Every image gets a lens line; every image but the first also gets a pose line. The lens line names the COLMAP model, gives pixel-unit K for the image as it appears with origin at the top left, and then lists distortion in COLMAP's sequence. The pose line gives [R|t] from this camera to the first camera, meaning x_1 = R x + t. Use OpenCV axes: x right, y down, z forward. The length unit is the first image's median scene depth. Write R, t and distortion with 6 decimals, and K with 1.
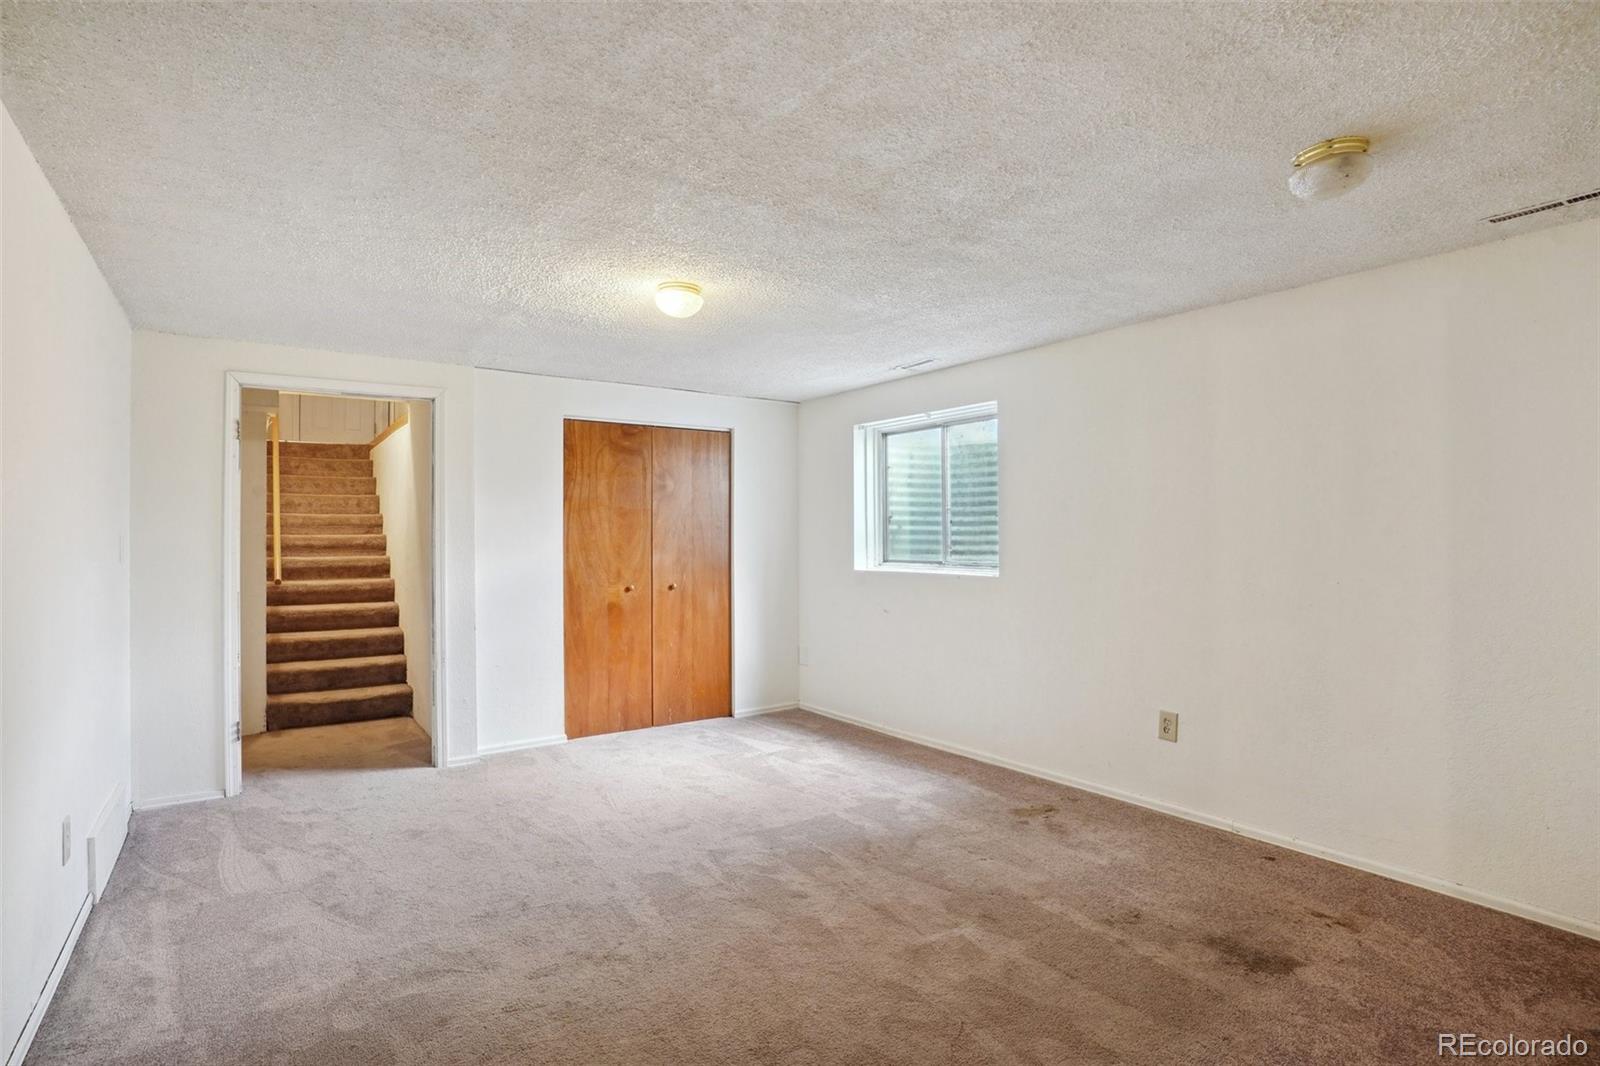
lens RADIAL K [[822.7, 0, 794.5], [0, 822.7, 533.8], [0, 0, 1]] dist [-0.085699, 0.037288]
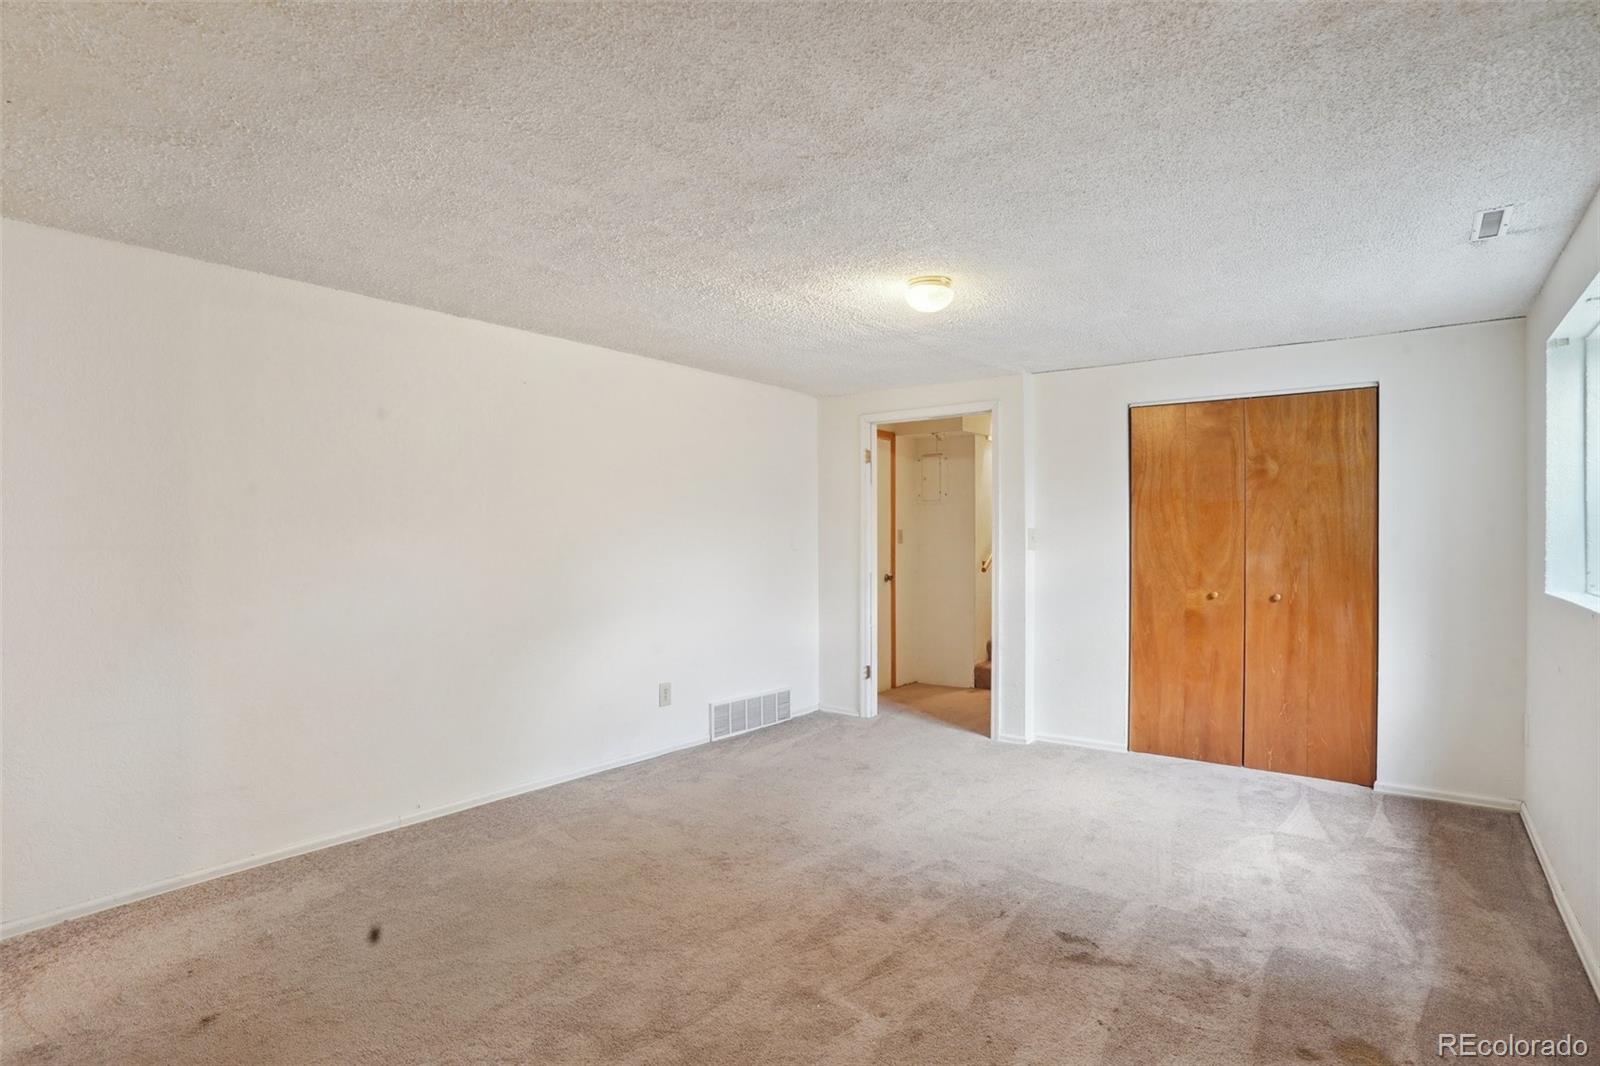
lens RADIAL K [[822.7, 0, 794.5], [0, 822.7, 533.8], [0, 0, 1]] dist [-0.085699, 0.037288]
pose [[0.270892, 0.002949, -0.962605, 0.503206], [-0.000904, 0.999996, 0.002809, 0.001229], [0.962609, 0.000109, 0.270893, 0.373292]]
